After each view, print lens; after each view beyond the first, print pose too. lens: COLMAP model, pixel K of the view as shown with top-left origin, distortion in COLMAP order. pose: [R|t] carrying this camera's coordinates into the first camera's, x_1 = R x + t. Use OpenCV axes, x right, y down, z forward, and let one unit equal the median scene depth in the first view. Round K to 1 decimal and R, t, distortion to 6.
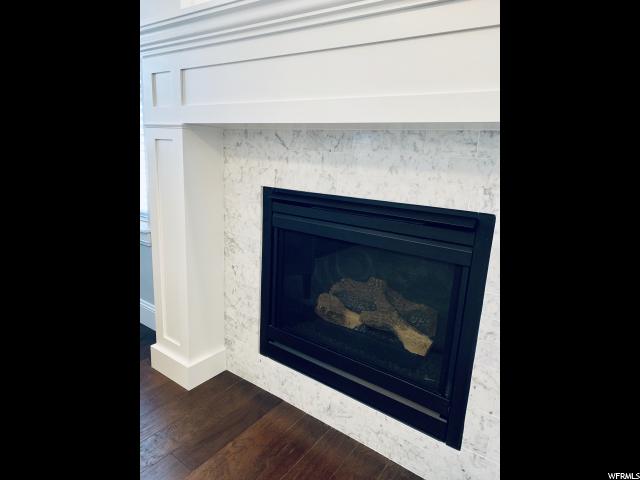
lens RADIAL K [[369.7, 0, 320.0], [0, 369.7, 240.0], [0, 0, 1]] dist [0.027095, -0.000401]
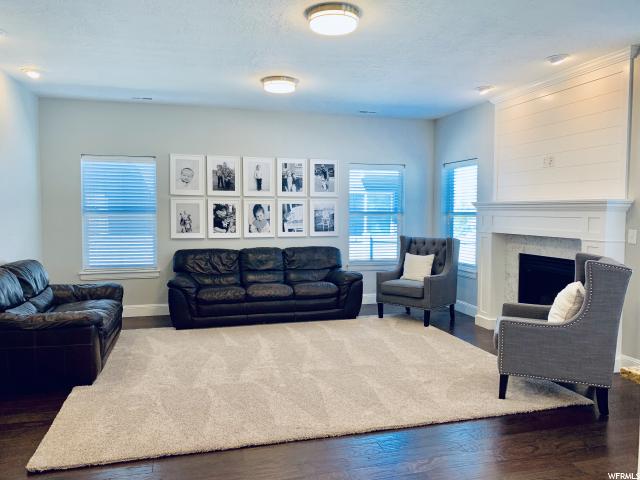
lens RADIAL K [[486.0, 0, 320.0], [0, 486.0, 240.0], [0, 0, 1]] dist [0.107078, -0.197415]
pose [[0.776685, -0.013116, -0.629752, 0.981791], [-0.104756, 0.983170, -0.149674, 0.453310], [0.621117, 0.182220, 0.762240, -2.679962]]
